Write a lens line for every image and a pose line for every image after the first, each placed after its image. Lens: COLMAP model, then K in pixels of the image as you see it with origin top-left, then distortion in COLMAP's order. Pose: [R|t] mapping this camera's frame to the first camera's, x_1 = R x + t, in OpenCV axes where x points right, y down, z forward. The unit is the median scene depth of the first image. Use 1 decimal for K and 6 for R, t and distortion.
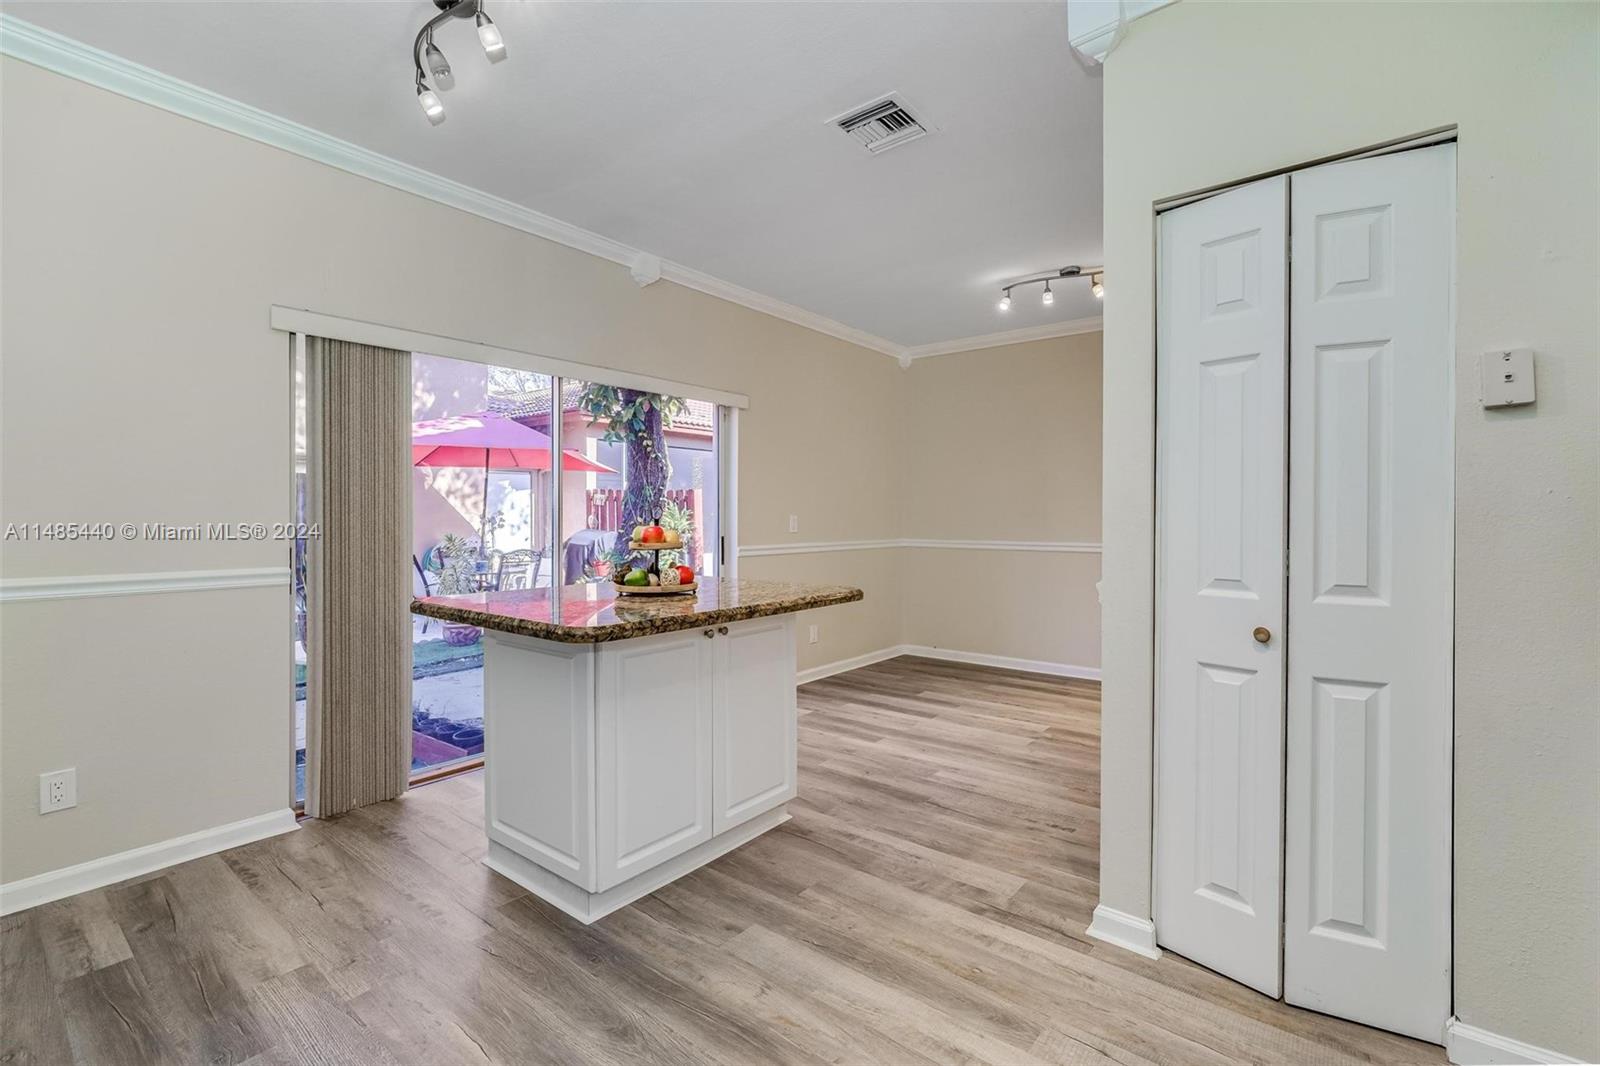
lens RADIAL K [[712.3, 0, 803.5], [0, 712.3, 525.5], [0, 0, 1]] dist [-0.002576, 0.001089]
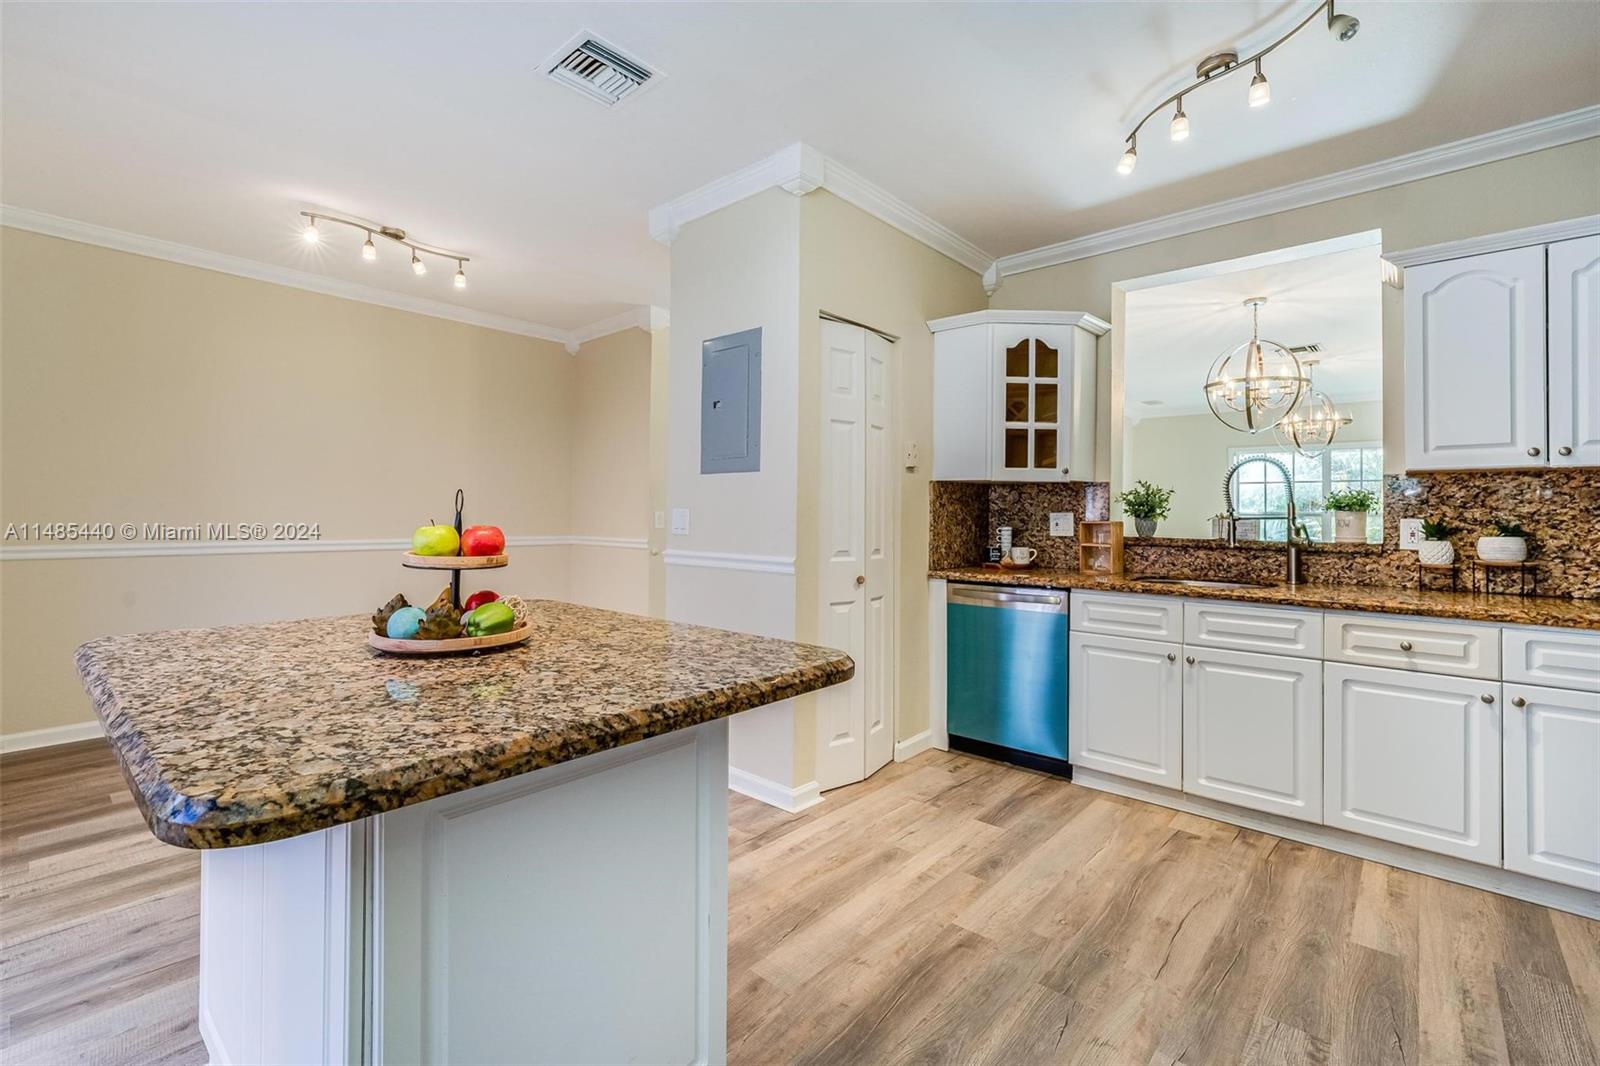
lens RADIAL K [[702.8, 0, 812.3], [0, 702.8, 512.8], [0, 0, 1]] dist [-0.003086, 0.000630]
pose [[0.034967, 0.003448, 0.999383, -0.757778], [0.003918, 0.999986, -0.003587, -0.006298], [-0.999381, 0.004041, 0.034953, 0.711701]]
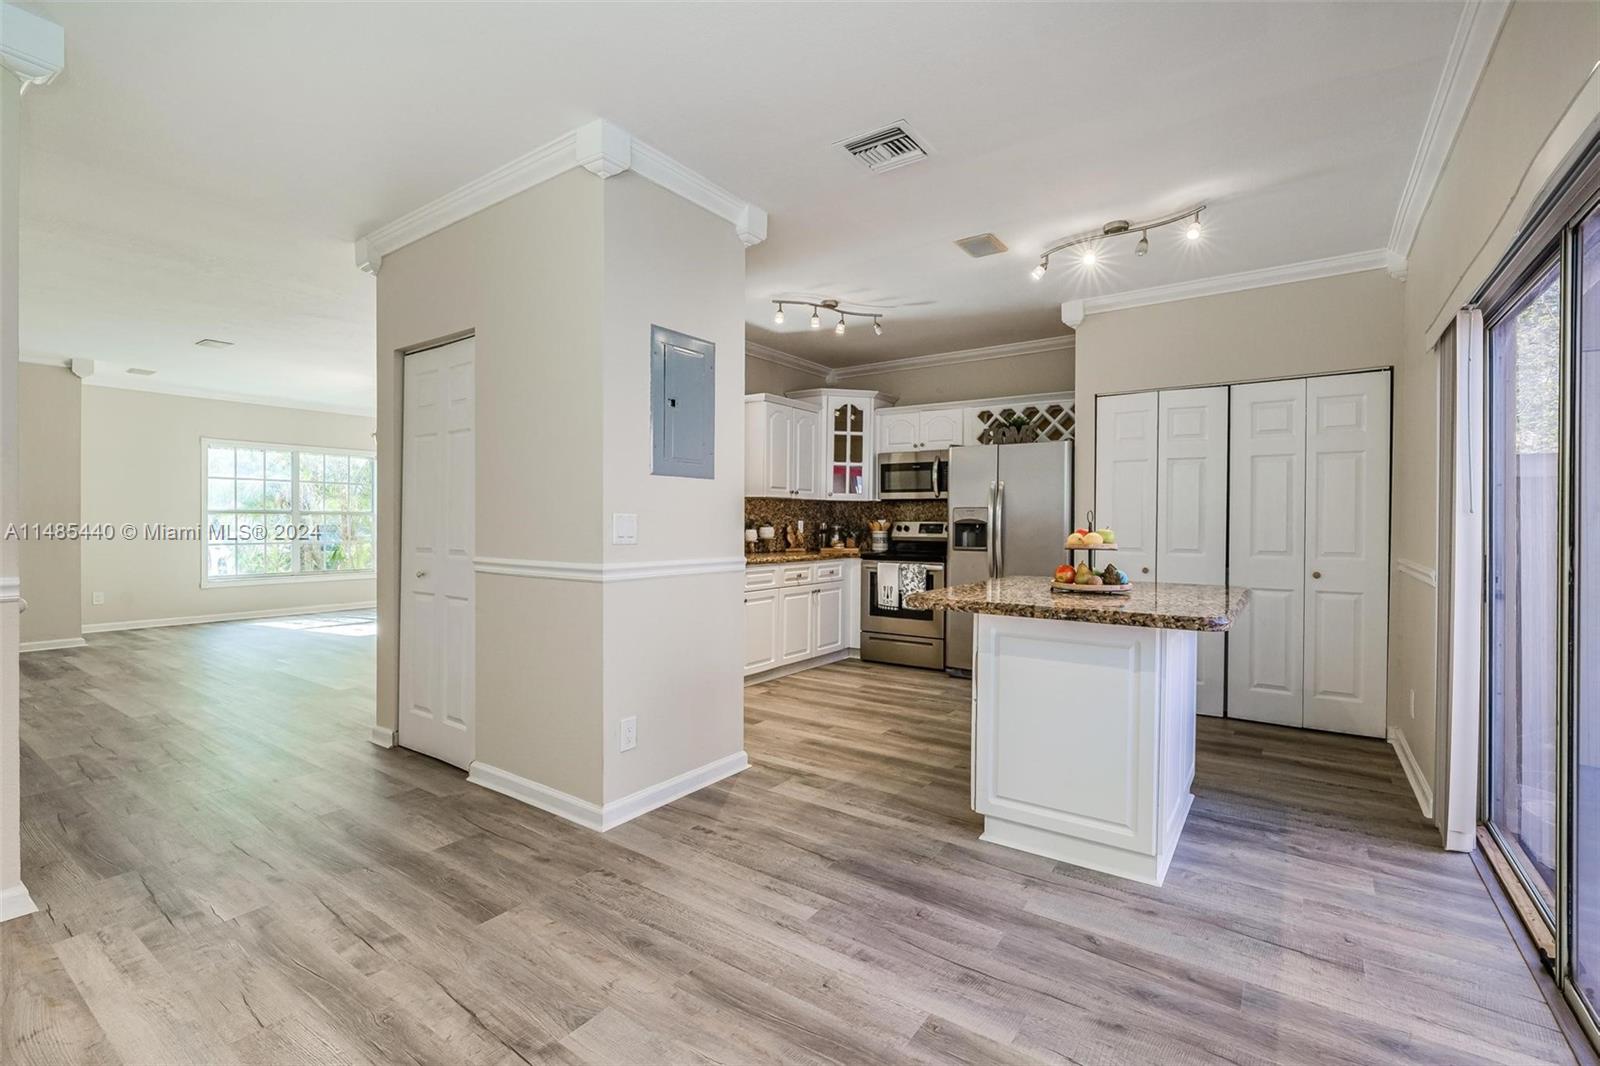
lens RADIAL K [[714.9, 0, 800.0], [0, 714.9, 533.0], [0, 0, 1]] dist [-0.003924, -0.000090]
pose [[-0.997888, -0.005259, -0.064740, 0.308790], [-0.007228, 0.999517, 0.030220, -0.023520], [0.064550, 0.030624, -0.997444, 2.083375]]
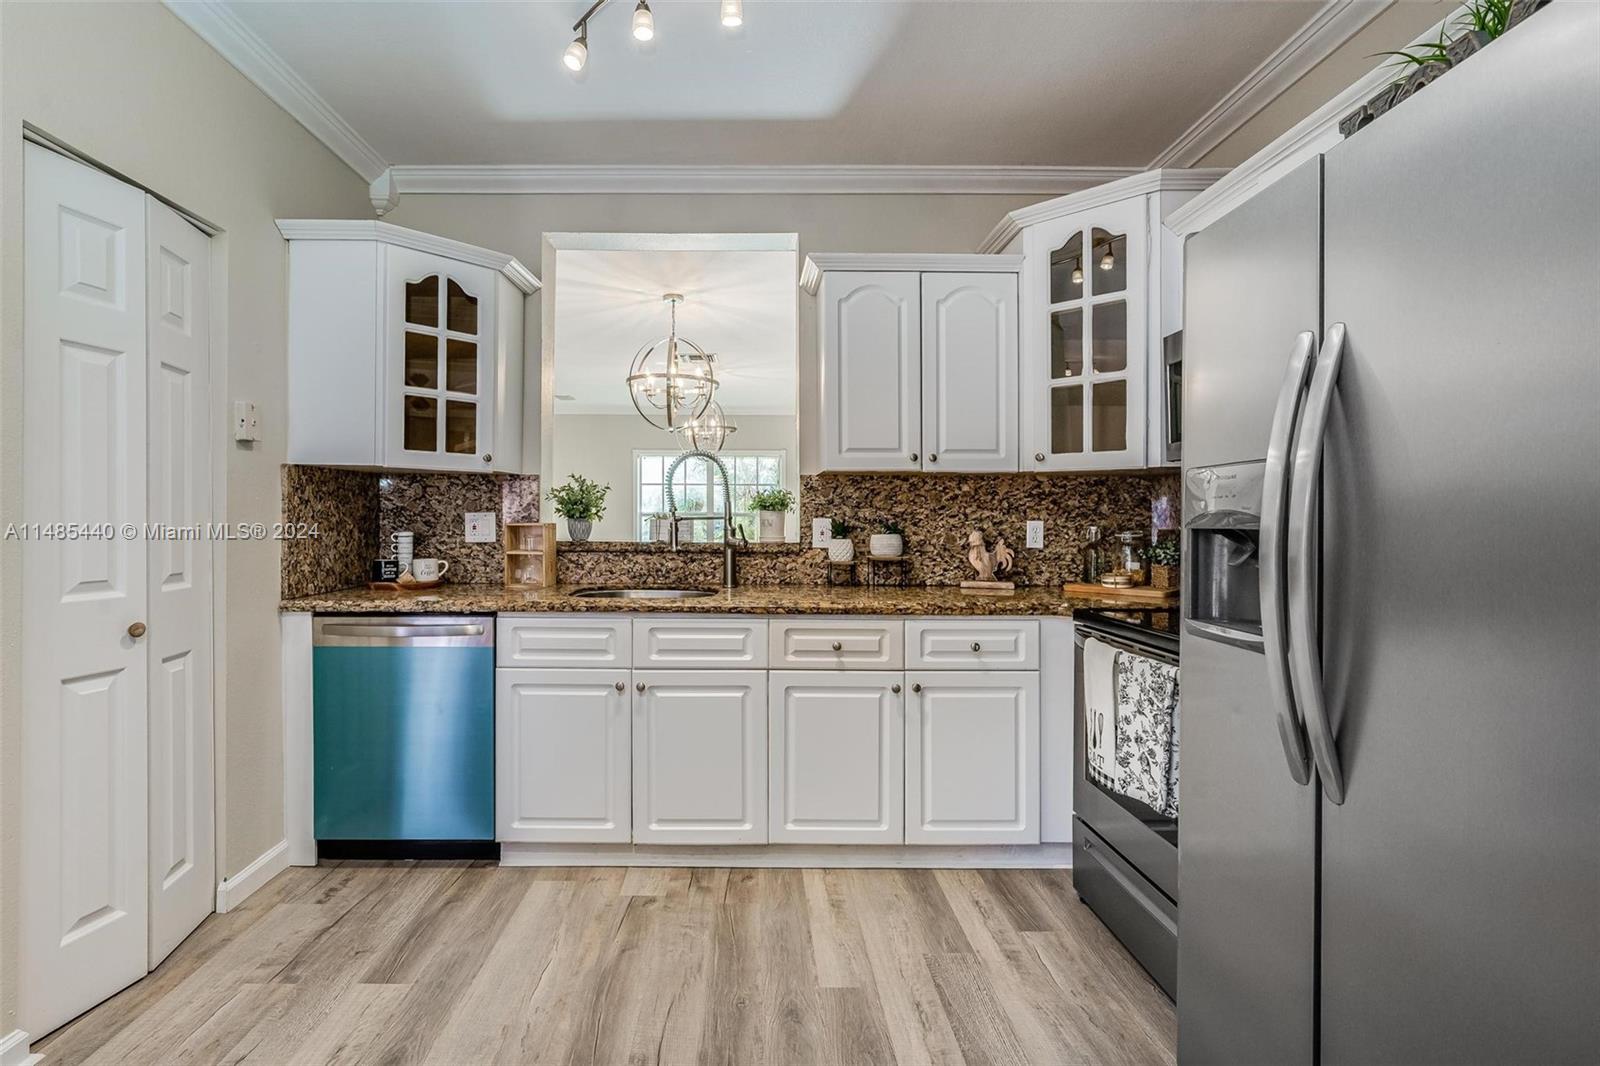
lens RADIAL K [[733.4, 0, 754.0], [0, 733.4, 518.2], [0, 0, 1]] dist [-0.007728, 0.000444]
pose [[-0.632320, -0.001921, 0.774705, -0.488150], [0.005869, 0.999956, 0.007271, -0.006318], [-0.774685, 0.009144, -0.632281, 0.654516]]
